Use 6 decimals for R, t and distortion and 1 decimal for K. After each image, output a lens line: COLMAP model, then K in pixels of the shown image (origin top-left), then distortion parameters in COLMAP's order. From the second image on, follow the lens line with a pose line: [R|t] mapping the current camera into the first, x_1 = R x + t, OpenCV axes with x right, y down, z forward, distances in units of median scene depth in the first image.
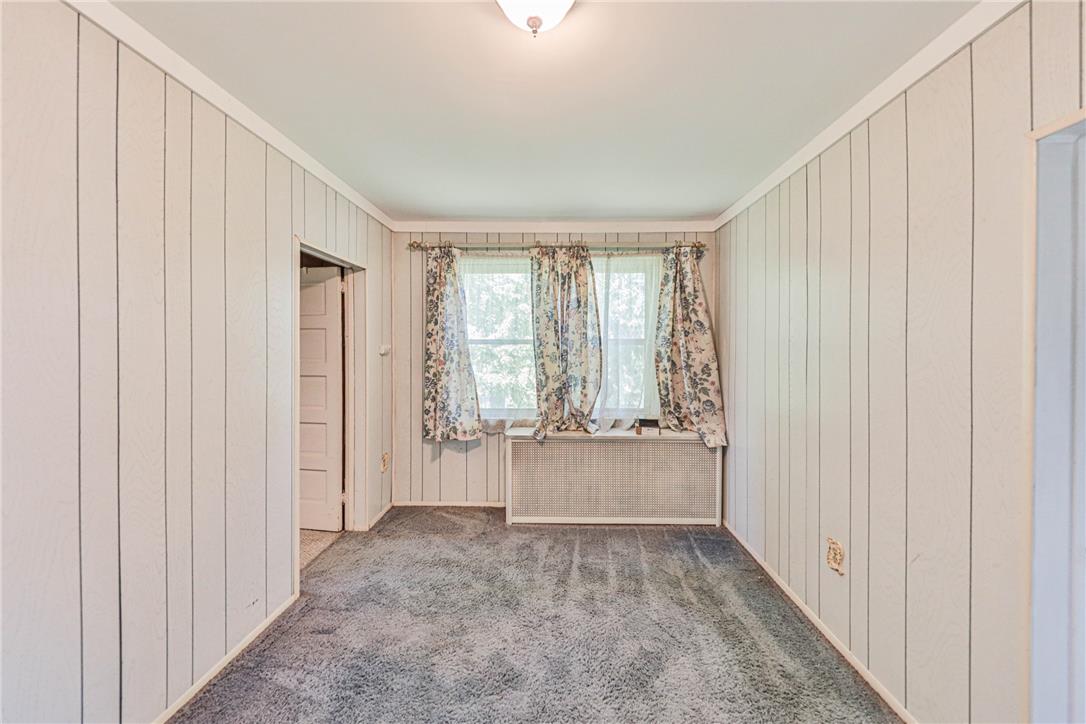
lens RADIAL K [[367.4, 0, 568.7], [0, 367.4, 353.4], [0, 0, 1]] dist [0.008752, -0.002683]
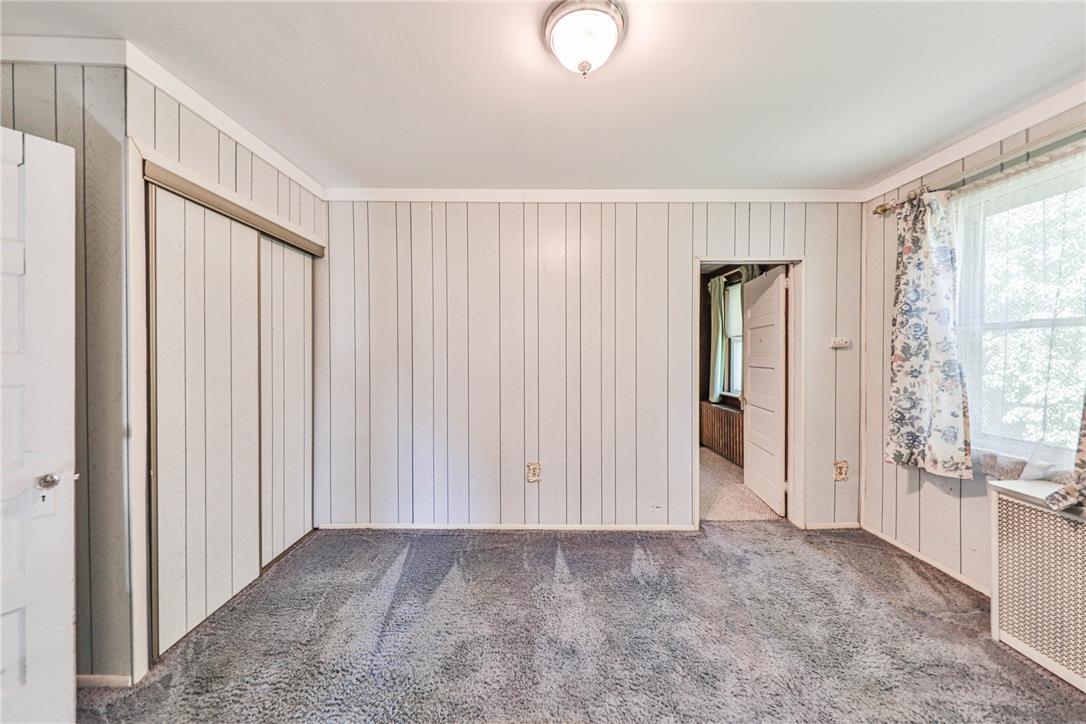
lens RADIAL K [[367.4, 0, 544.6], [0, 367.4, 356.9], [0, 0, 1]] dist [0.008752, -0.002683]
pose [[0.045855, 0.007178, -0.998922, 0.391309], [-0.006101, 0.999958, 0.006905, 0.023725], [0.998929, 0.005778, 0.045897, 0.273923]]
